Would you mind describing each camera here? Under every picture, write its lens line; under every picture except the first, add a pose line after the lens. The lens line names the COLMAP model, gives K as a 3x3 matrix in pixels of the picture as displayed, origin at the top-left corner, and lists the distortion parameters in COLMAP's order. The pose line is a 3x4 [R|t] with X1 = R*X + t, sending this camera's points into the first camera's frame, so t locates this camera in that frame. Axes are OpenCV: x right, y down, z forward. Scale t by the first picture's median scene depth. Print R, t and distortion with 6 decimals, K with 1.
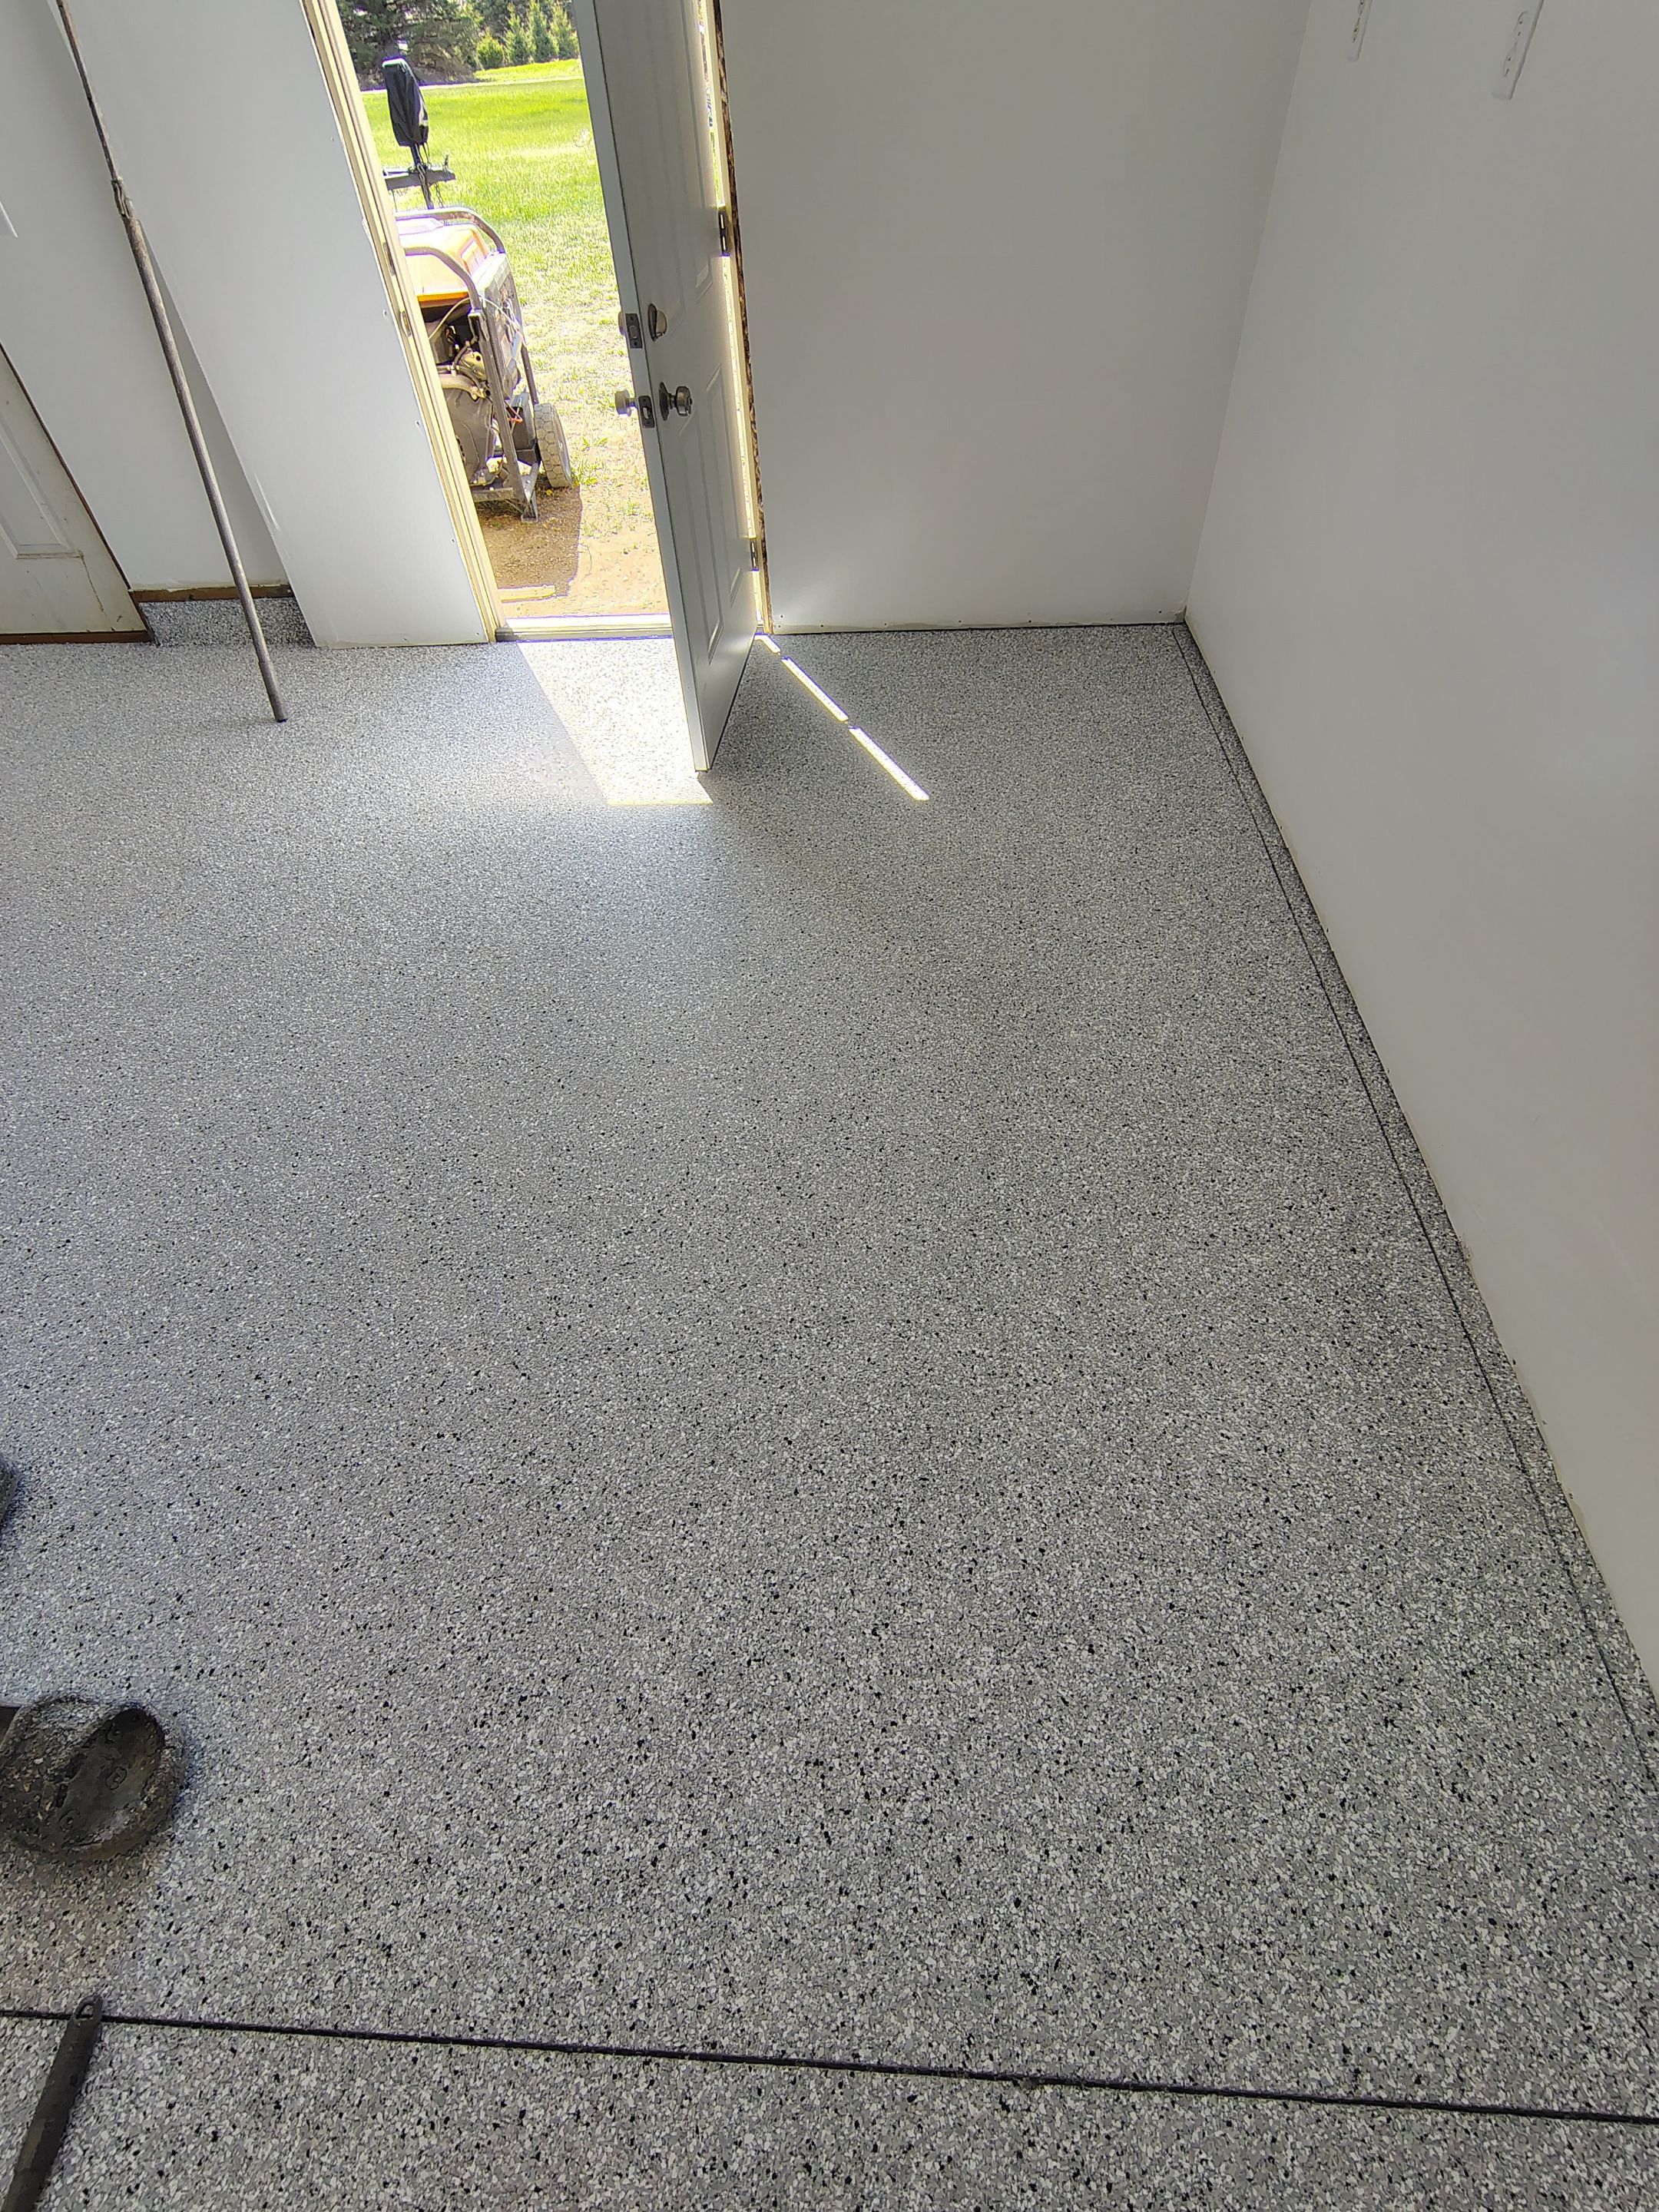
lens RADIAL K [[1039.9, 0, 829.5], [0, 1039.9, 1106.0], [0, 0, 1]] dist [-0.014379, 0.007402]
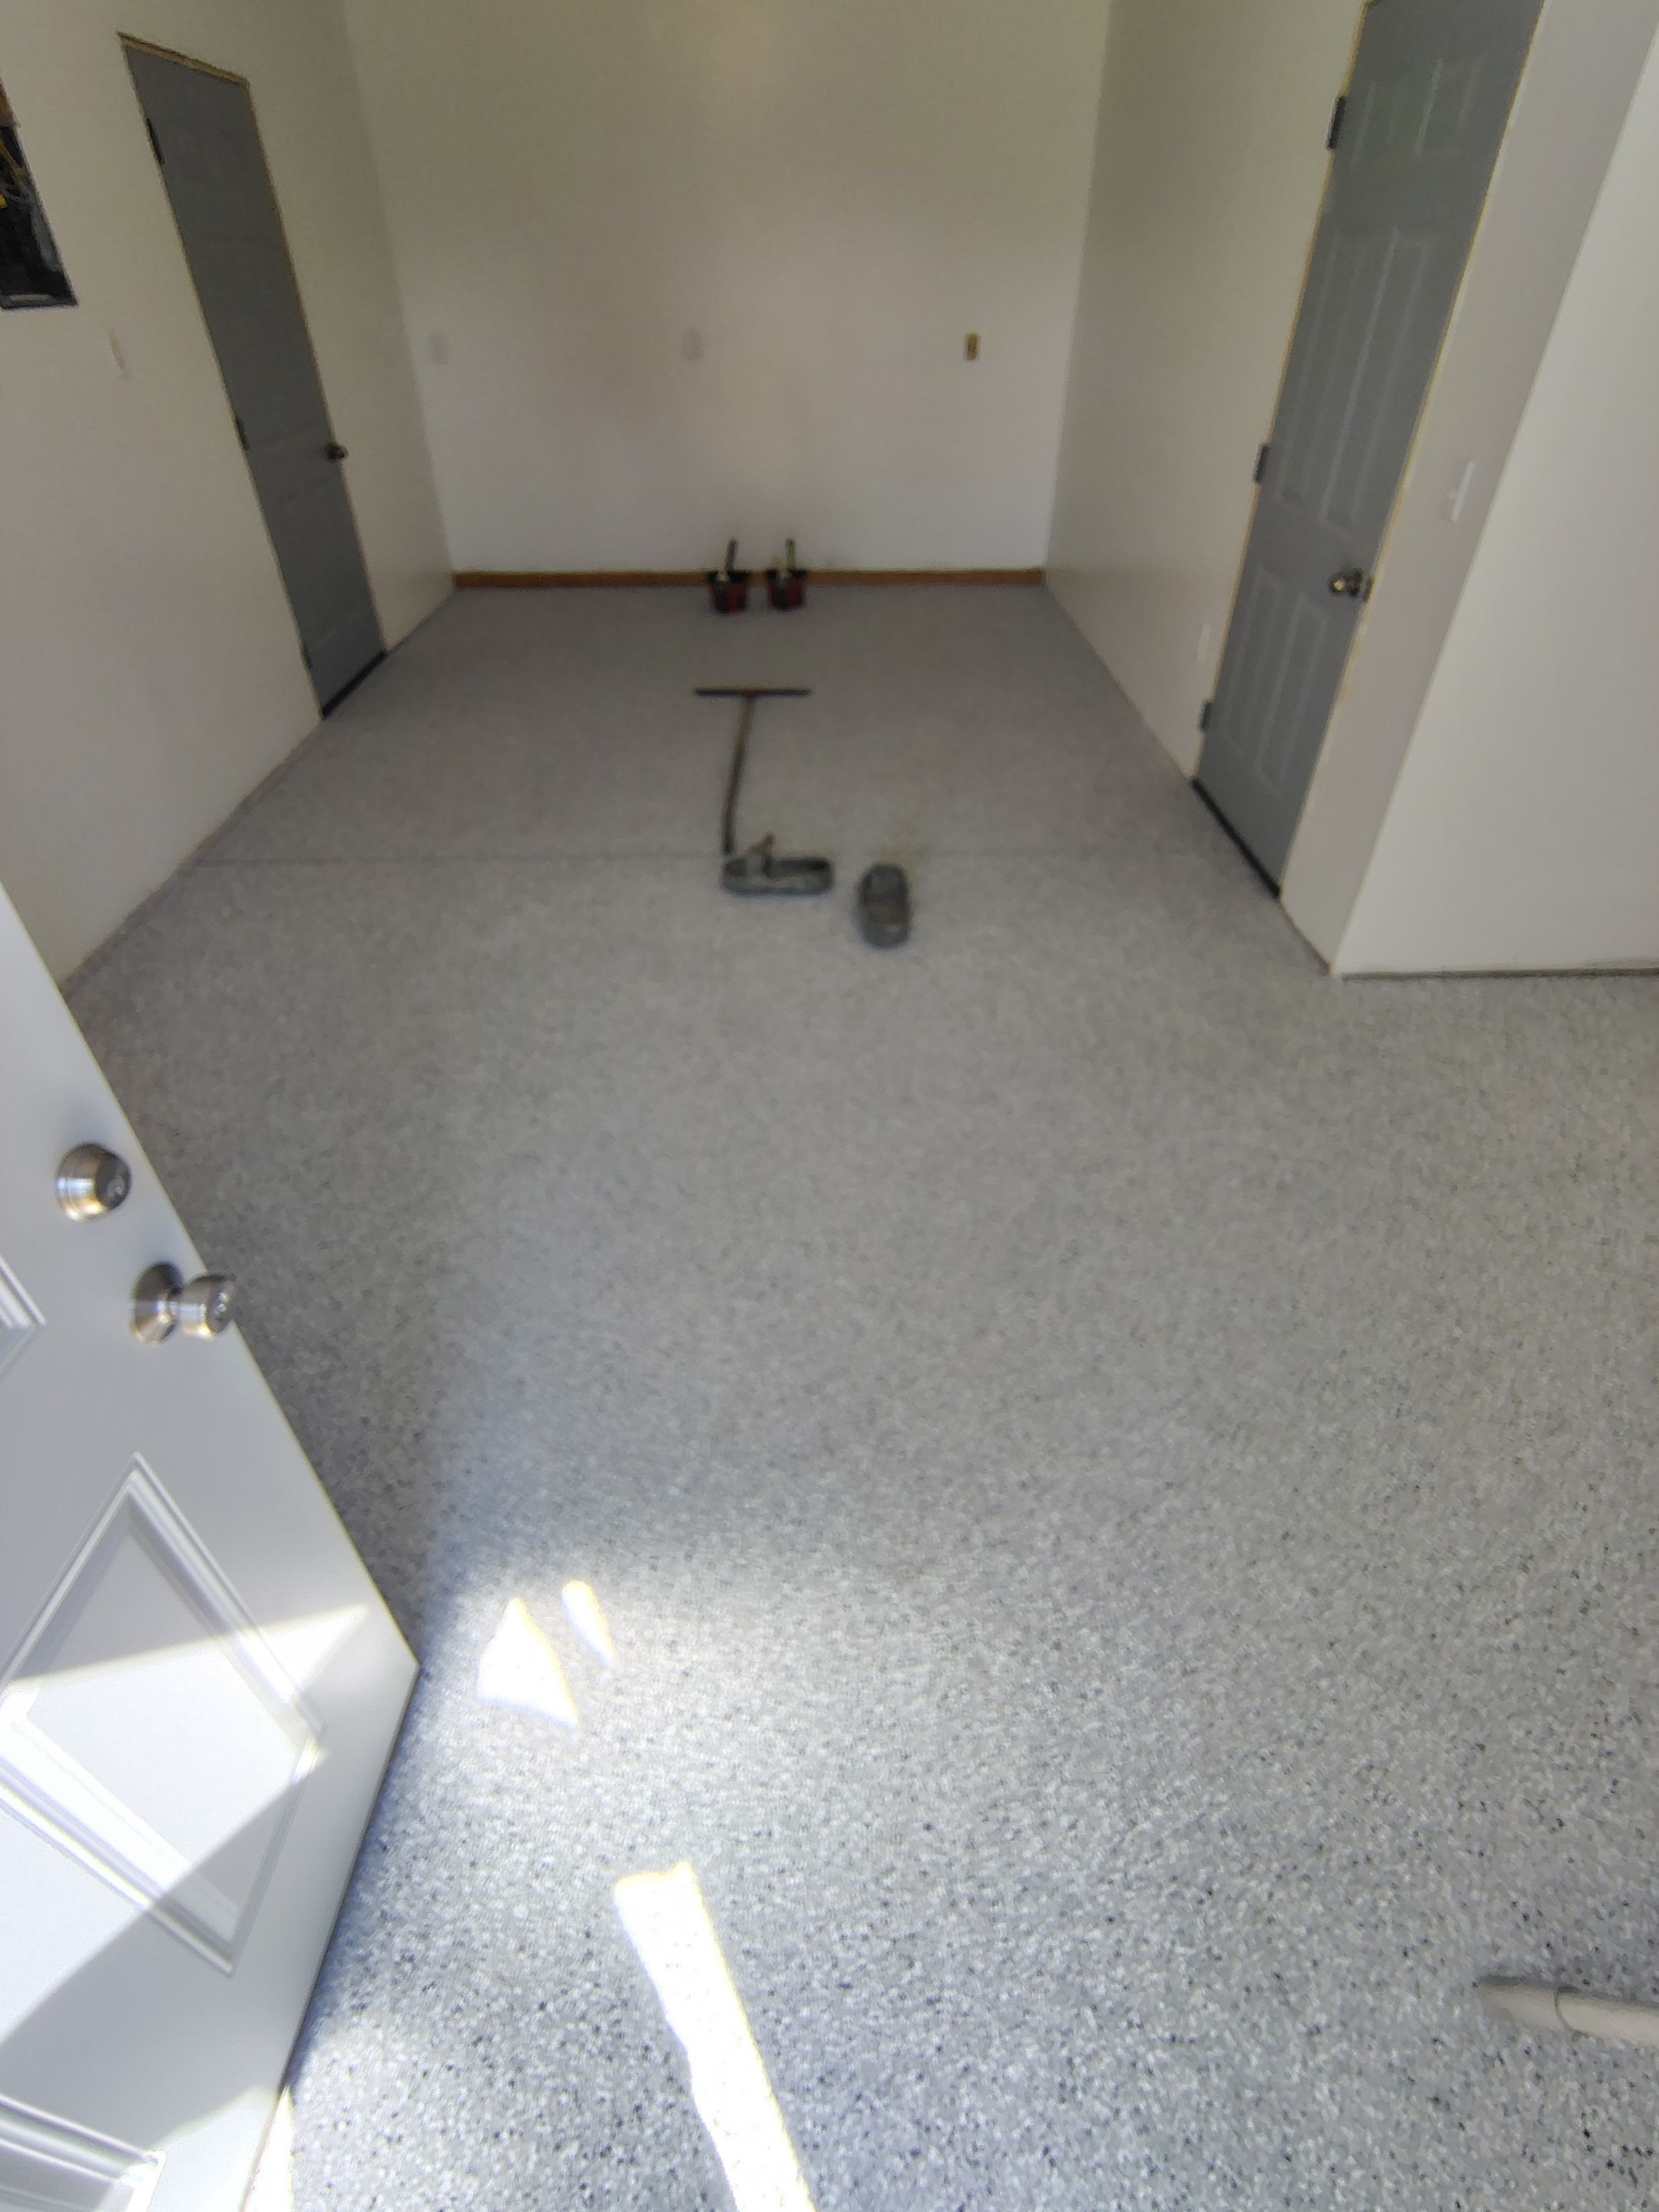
lens RADIAL K [[1039.9, 0, 829.5], [0, 1039.9, 1106.0], [0, 0, 1]] dist [-0.014379, 0.007402]
pose [[-0.996207, 0.083399, -0.024808, -0.831708], [-0.020699, 0.049776, 0.998546, -2.049774], [0.084513, 0.995272, -0.047861, 1.823230]]
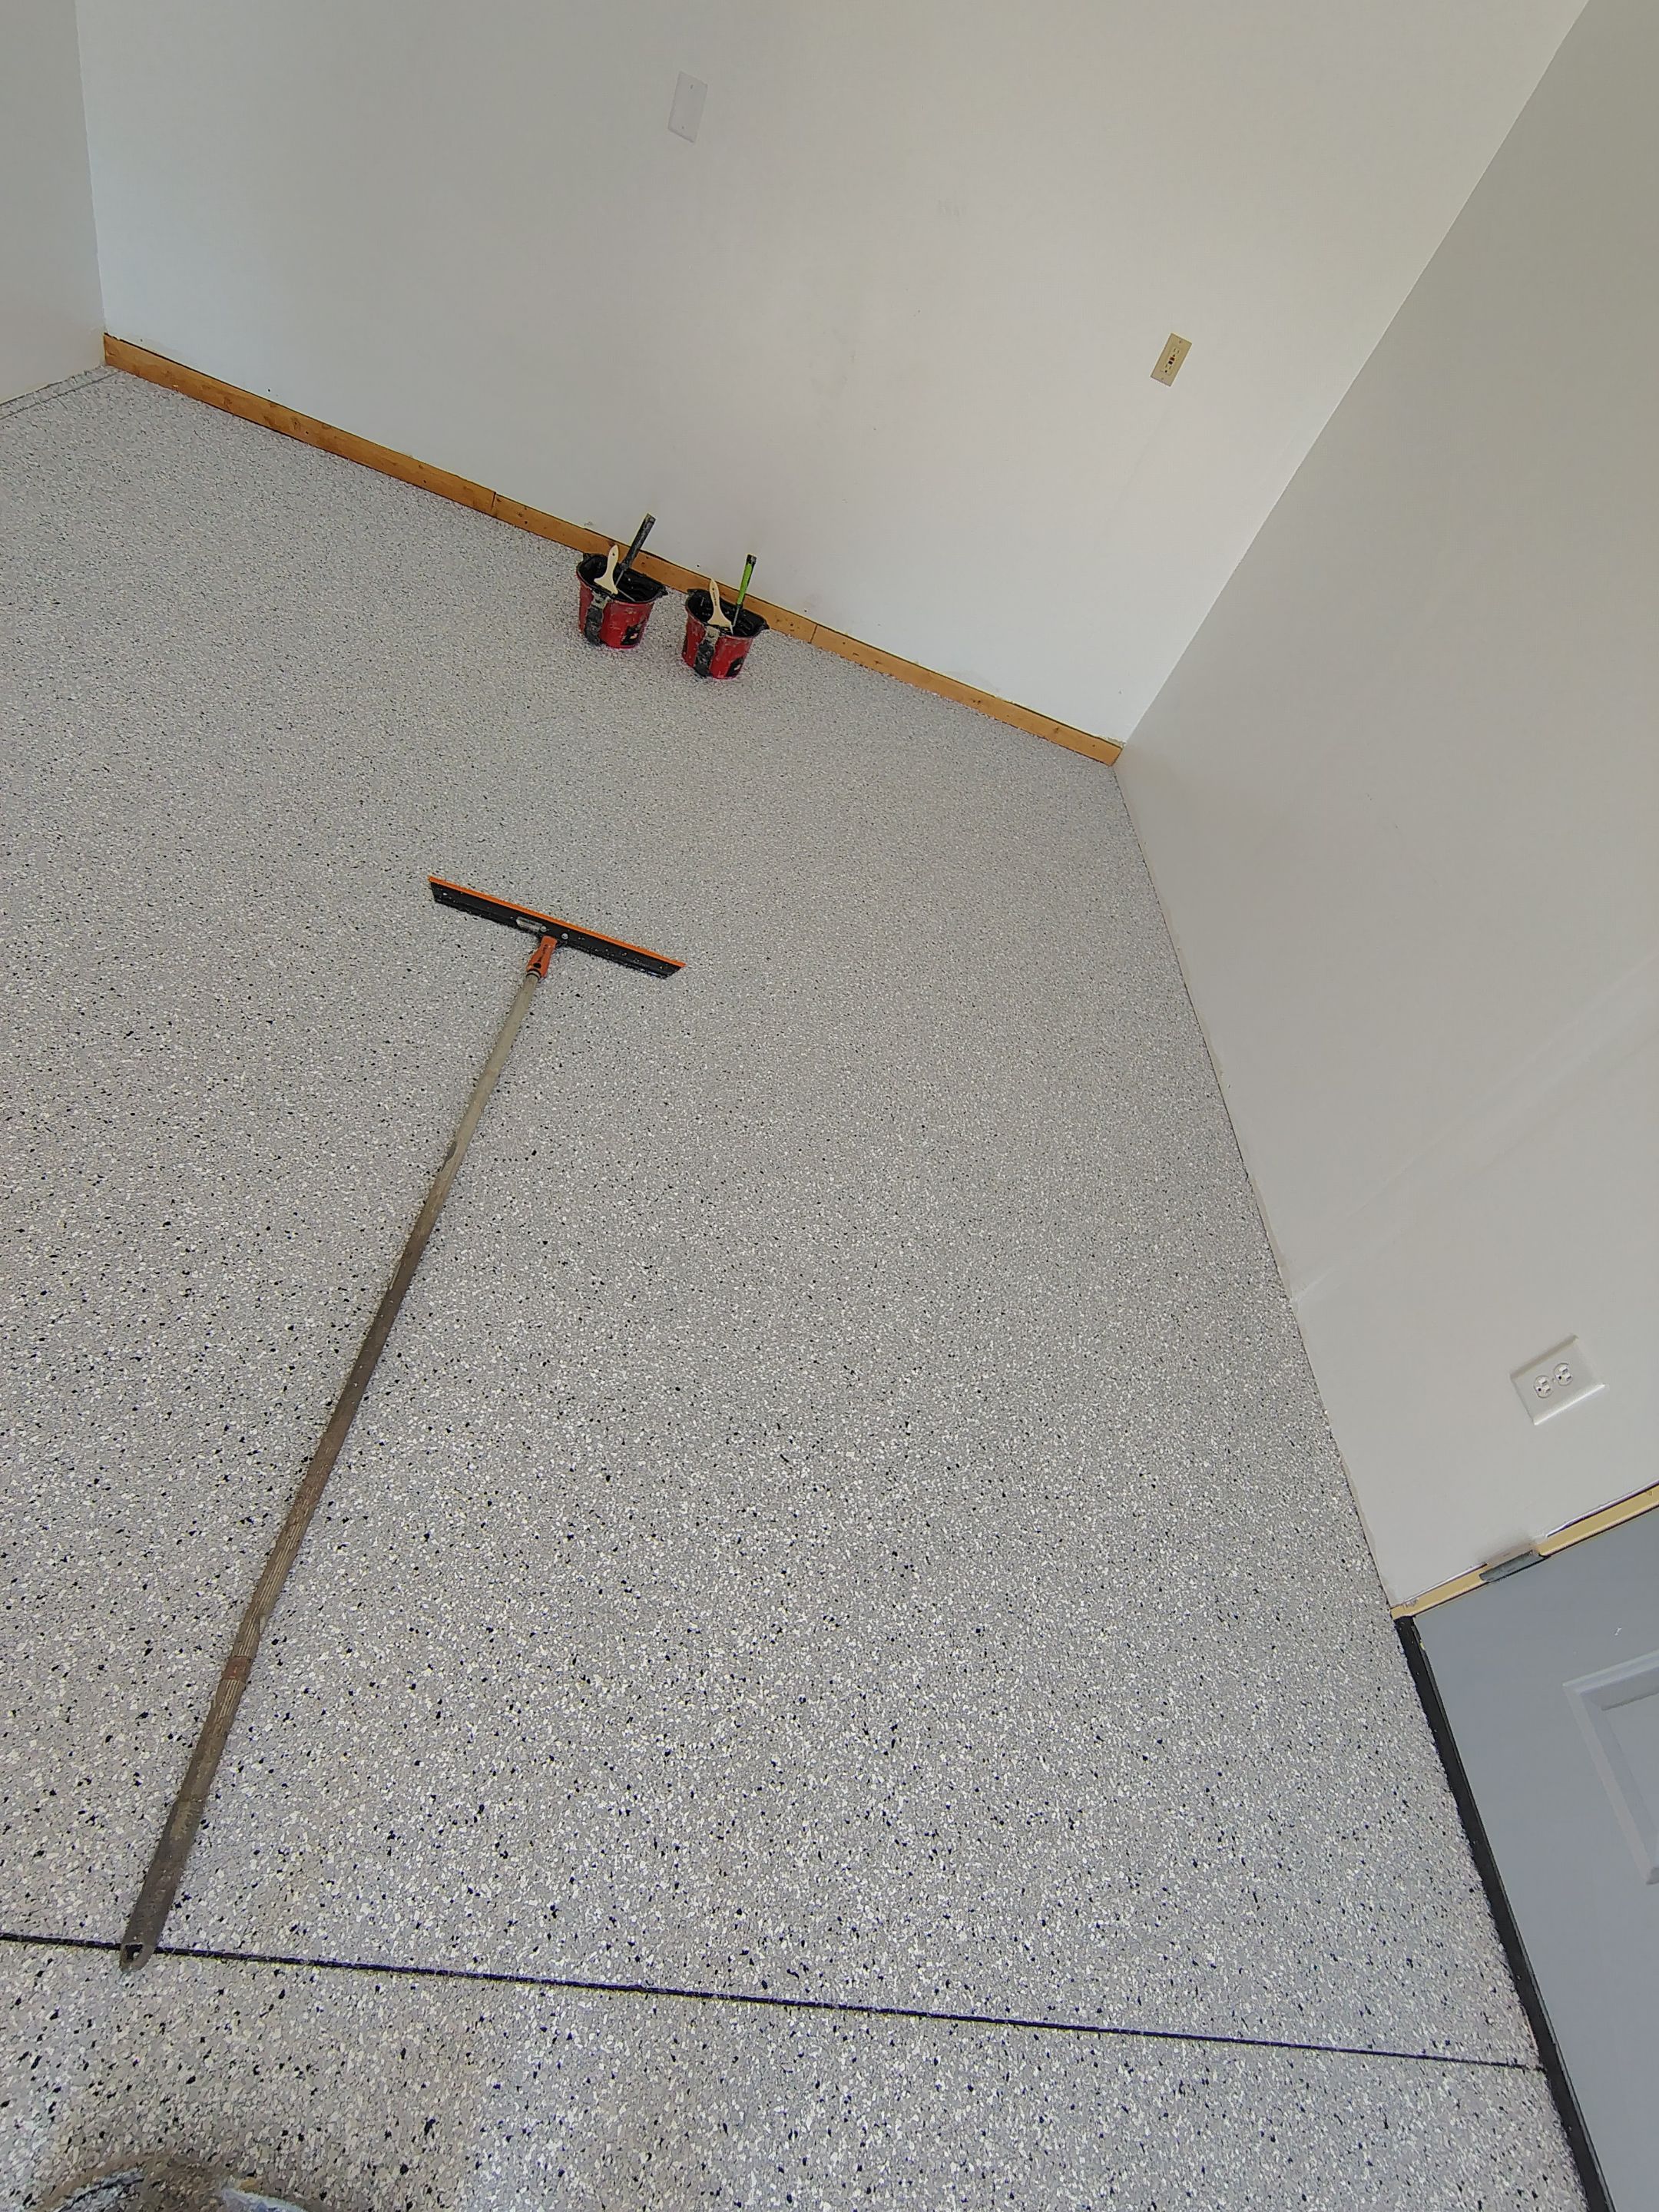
lens RADIAL K [[1039.9, 0, 829.5], [0, 1039.9, 1106.0], [0, 0, 1]] dist [-0.014379, 0.007402]
pose [[-0.949655, -0.212815, -0.229924, -0.869719], [-0.217164, -0.081837, 0.972699, -0.026765], [-0.225822, 0.973659, 0.031501, 0.146666]]
